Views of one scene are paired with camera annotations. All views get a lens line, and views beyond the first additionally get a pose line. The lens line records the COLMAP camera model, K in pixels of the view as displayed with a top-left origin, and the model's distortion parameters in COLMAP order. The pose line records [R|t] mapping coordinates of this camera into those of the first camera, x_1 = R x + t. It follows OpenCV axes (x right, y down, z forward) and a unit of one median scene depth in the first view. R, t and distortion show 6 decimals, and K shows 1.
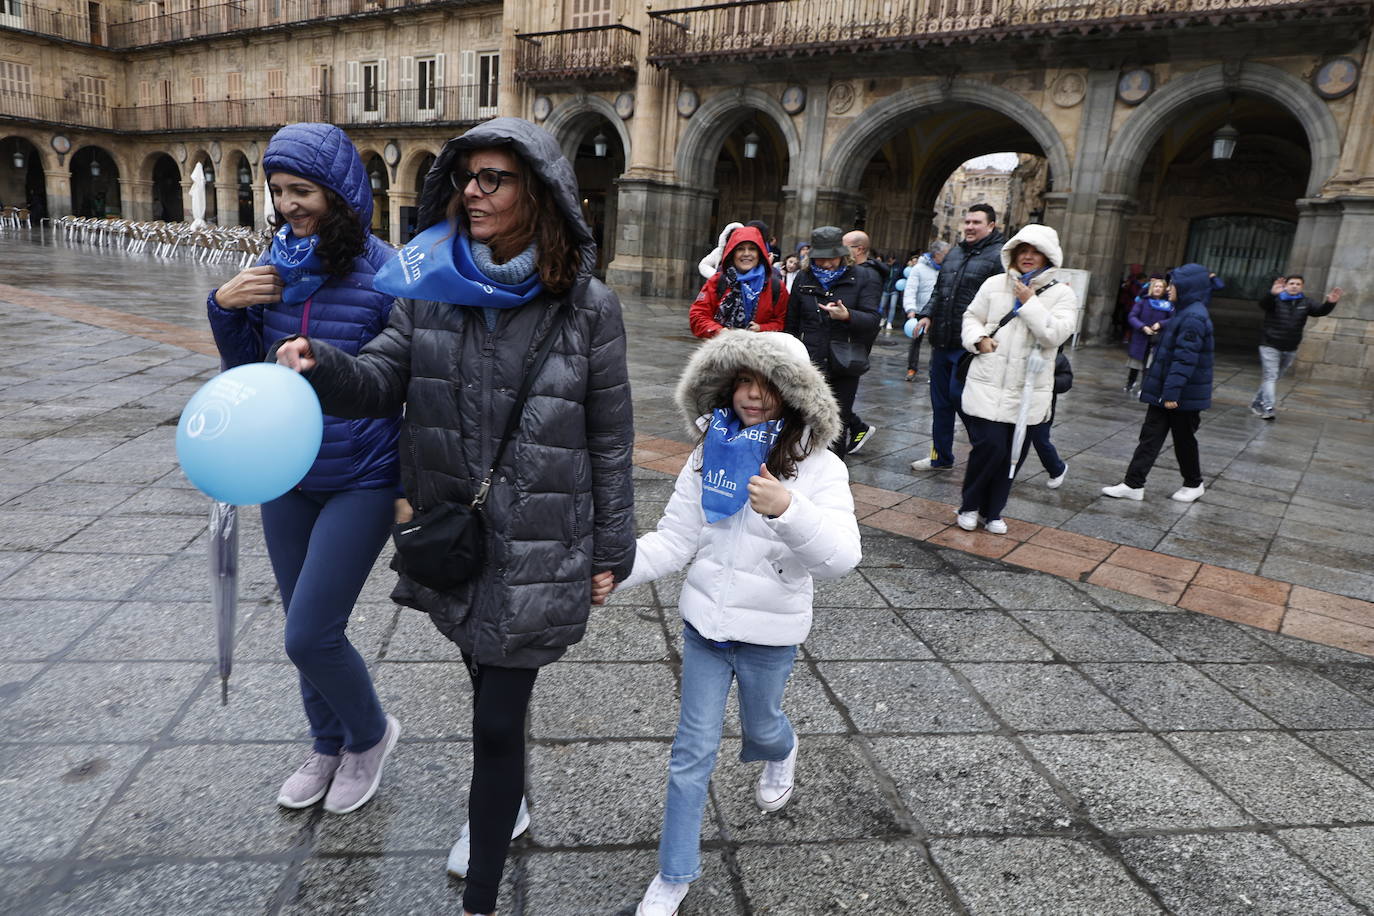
lens RADIAL K [[900.9, 0, 680.9], [0, 900.9, 462.2], [0, 0, 1]] dist [-0.010056, 0.007132]
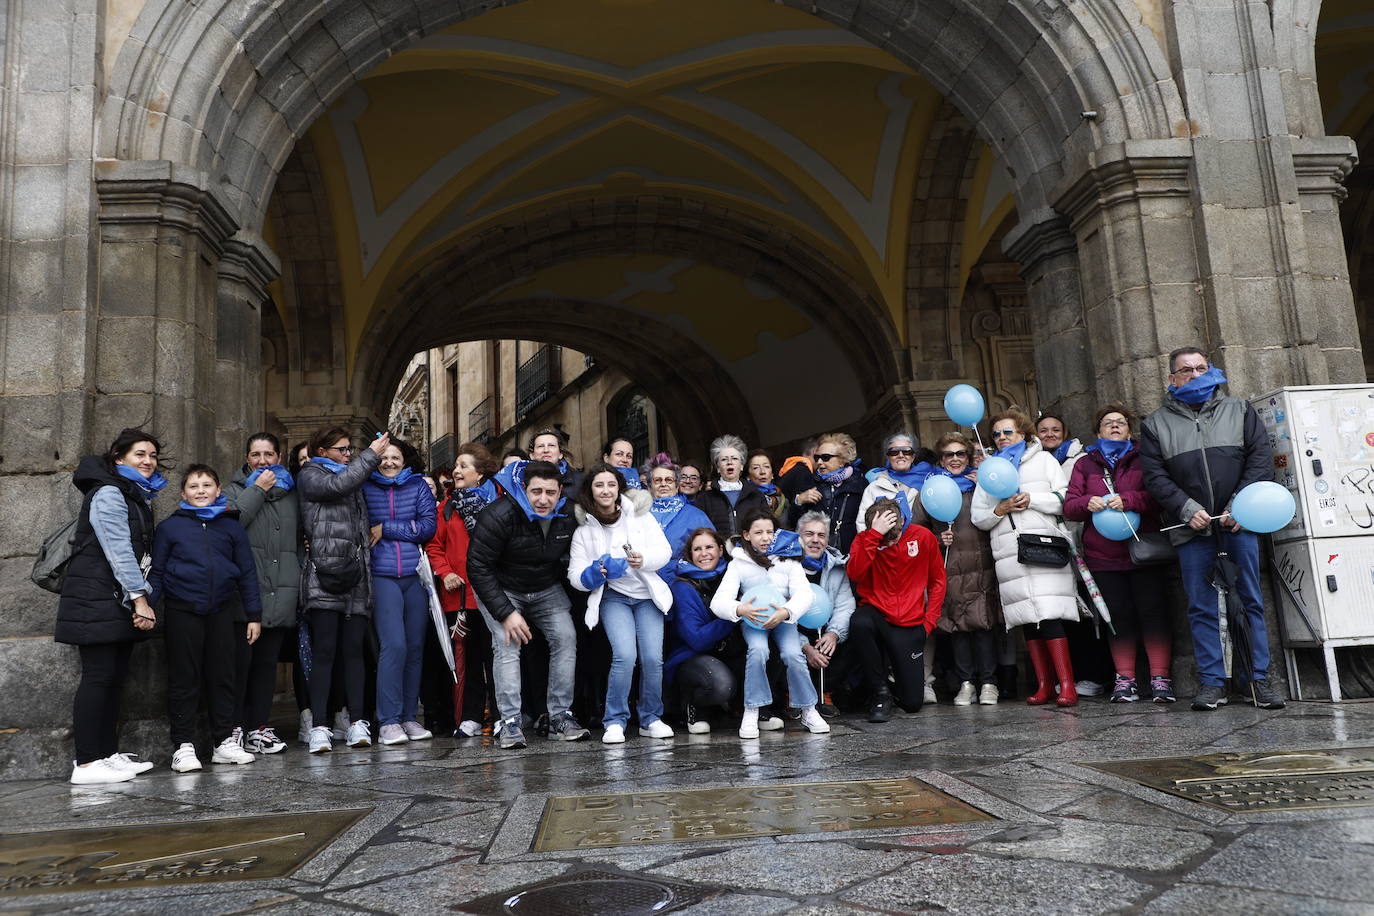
lens RADIAL K [[1023.8, 0, 684.0], [0, 1023.8, 464.3], [0, 0, 1]] dist [0.000983, 0.002552]
pose [[0.733432, -0.012667, 0.679645, 0.090205], [0.271754, 0.921917, -0.276078, -0.137592], [-0.623079, 0.387180, 0.679606, 0.792226]]
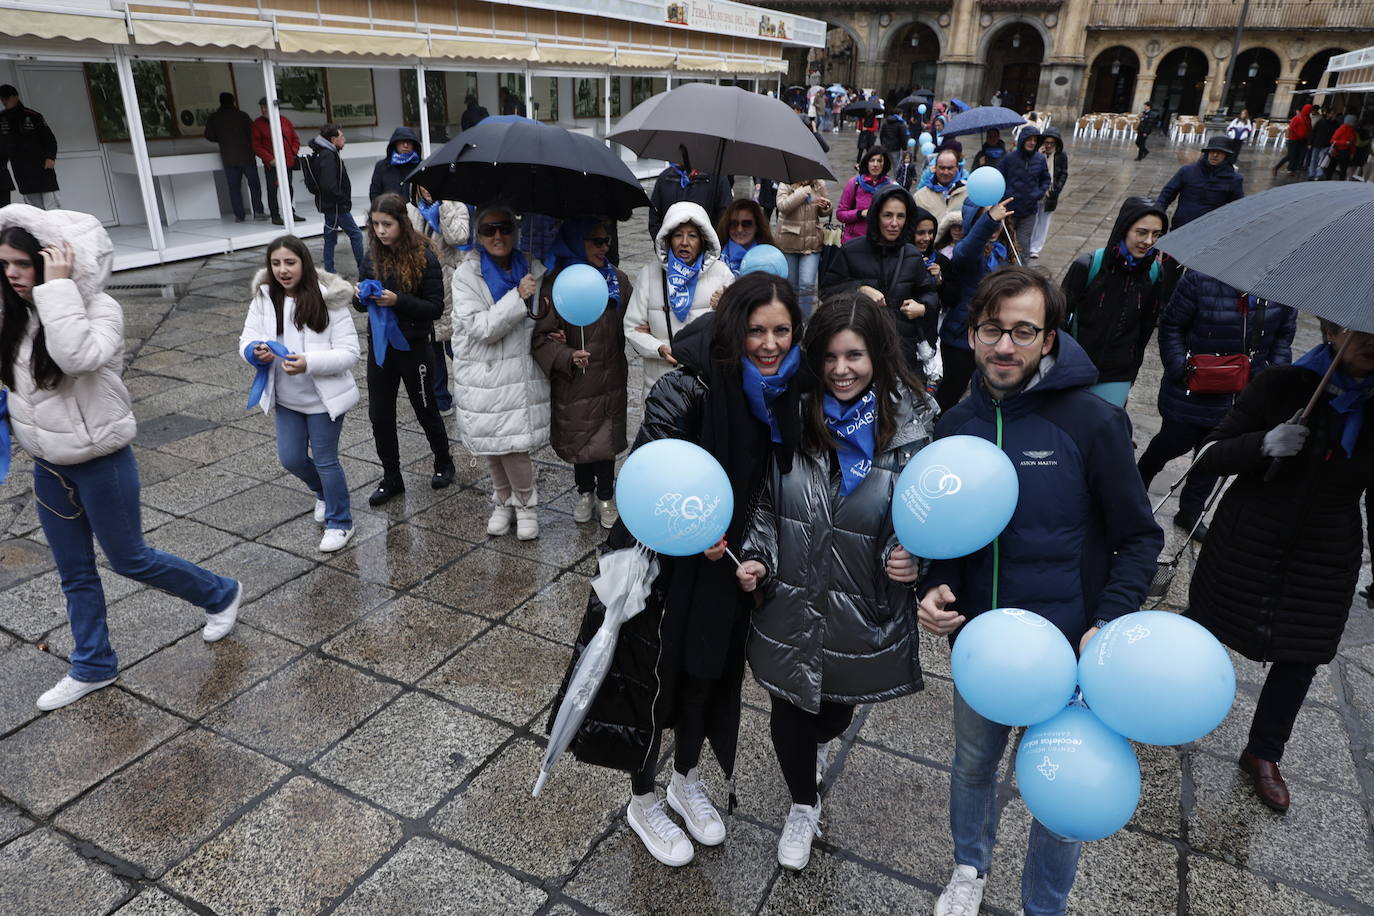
lens RADIAL K [[900.9, 0, 685.1], [0, 900.9, 465.2], [0, 0, 1]] dist [-0.010056, 0.007132]
pose [[0.976800, -0.129814, 0.170325, -0.636971], [0.096012, 0.976384, 0.193538, 0.281964], [-0.191427, -0.172695, 0.966195, -1.526832]]
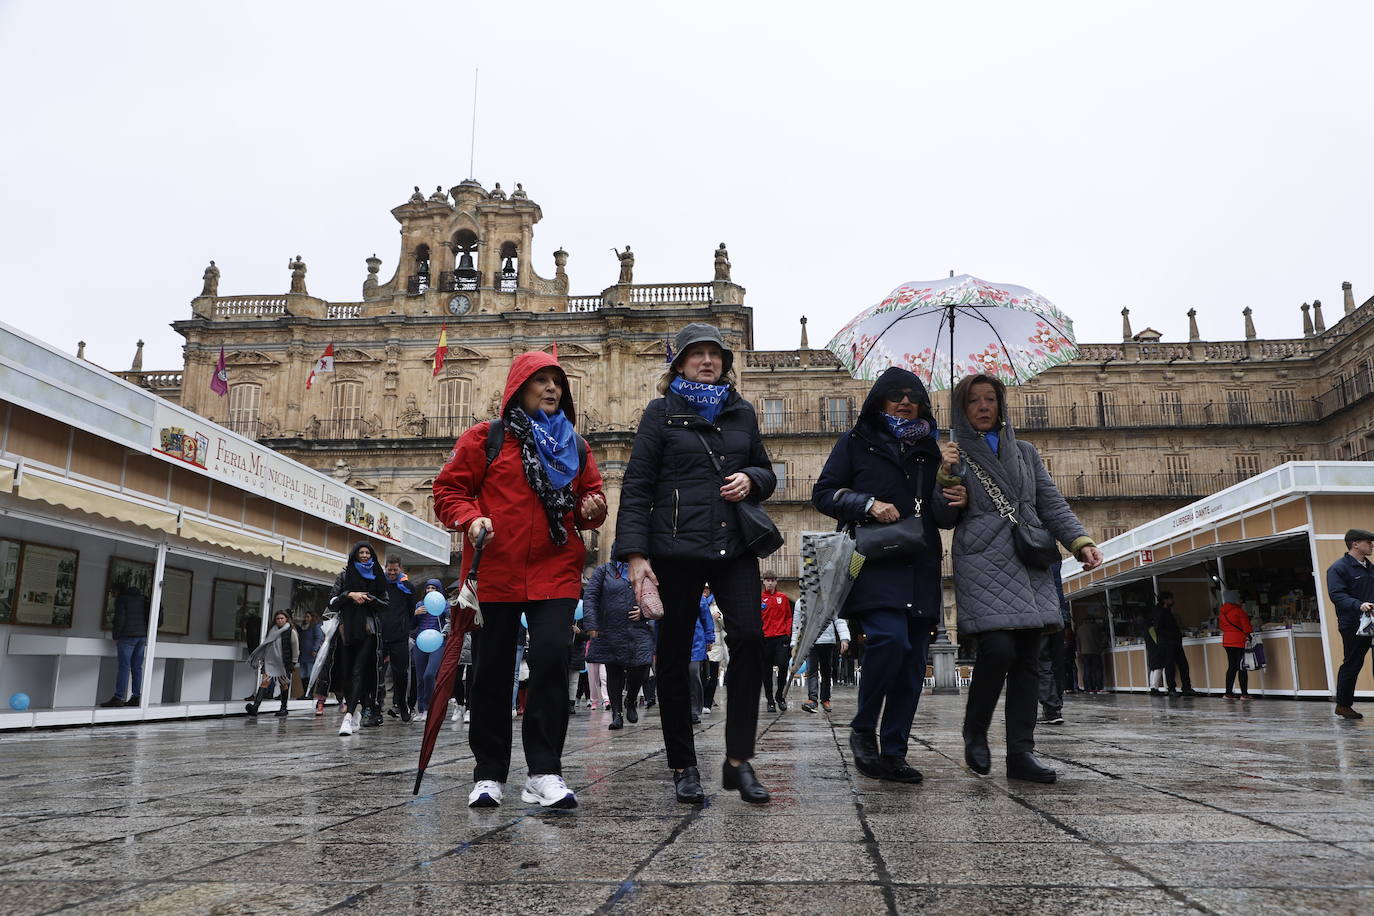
lens RADIAL K [[1023.8, 0, 686.3], [0, 1023.8, 460.7], [0, 0, 1]] dist [0.000983, 0.002552]
pose [[0.841351, 0.032265, 0.539525, -0.521697], [0.187051, 0.919151, -0.346659, 0.283592], [-0.507090, 0.392581, 0.767294, -1.217635]]
